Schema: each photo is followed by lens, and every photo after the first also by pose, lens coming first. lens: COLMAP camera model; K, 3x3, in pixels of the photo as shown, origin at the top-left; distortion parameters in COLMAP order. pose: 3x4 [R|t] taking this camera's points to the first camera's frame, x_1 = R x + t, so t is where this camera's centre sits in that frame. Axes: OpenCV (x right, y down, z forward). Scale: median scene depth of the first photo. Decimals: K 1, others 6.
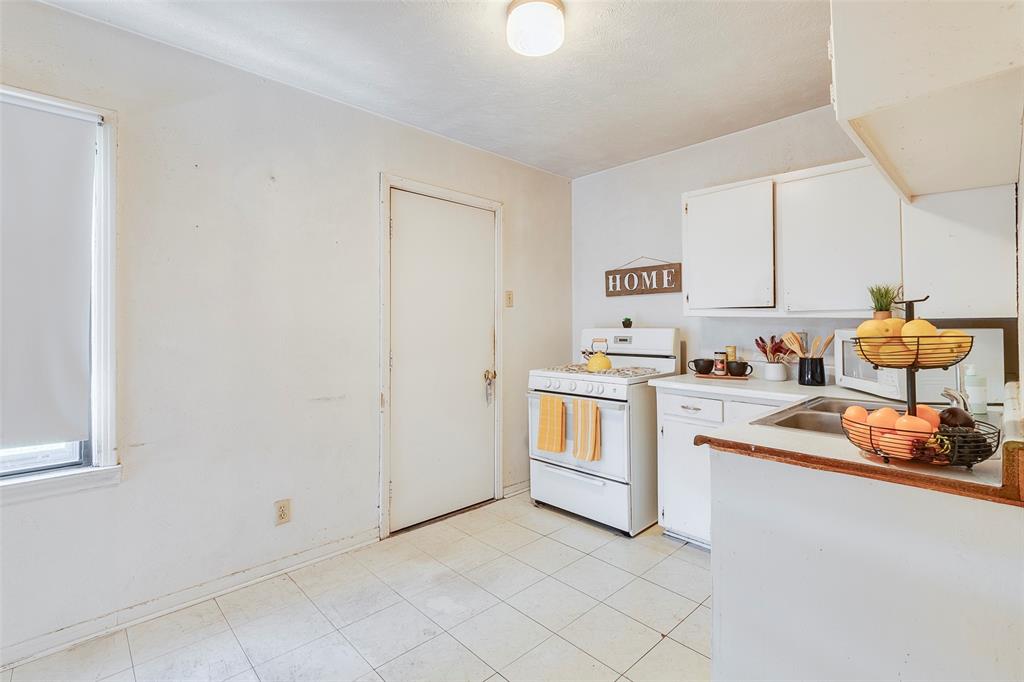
lens RADIAL K [[459.1, 0, 506.3], [0, 459.1, 322.8], [0, 0, 1]] dist [-0.000030, -0.000940]
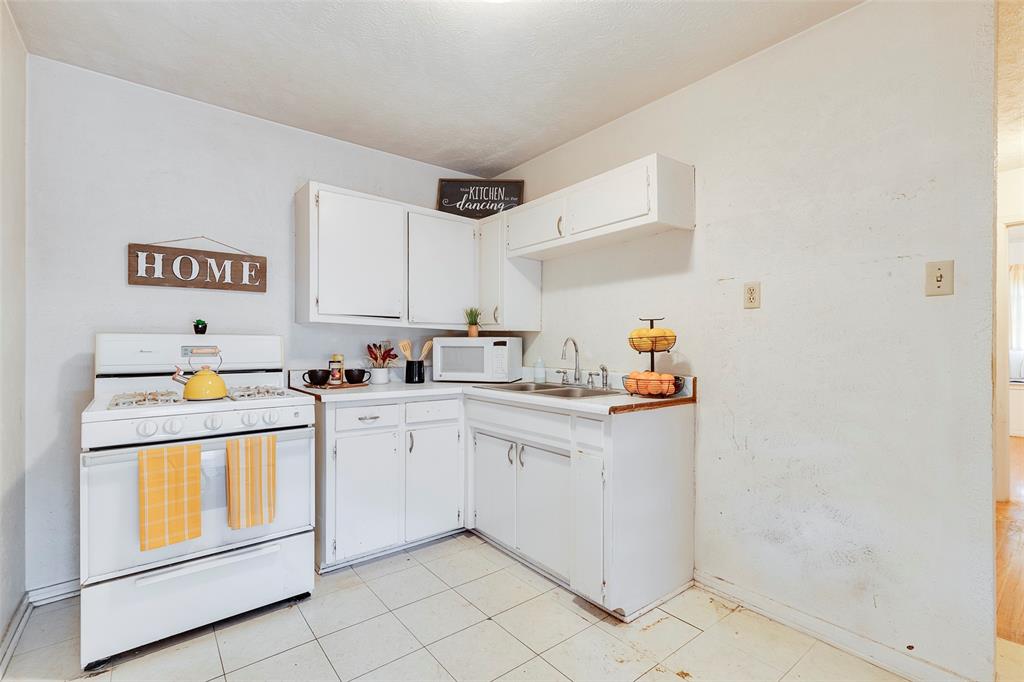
lens RADIAL K [[459.1, 0, 515.0], [0, 459.1, 341.5], [0, 0, 1]] dist [-0.000030, -0.000940]
pose [[0.069267, 0.012201, 0.997524, -0.463843], [-0.008296, 0.999898, -0.011654, 0.030596], [-0.997564, -0.007468, 0.069361, 0.549388]]
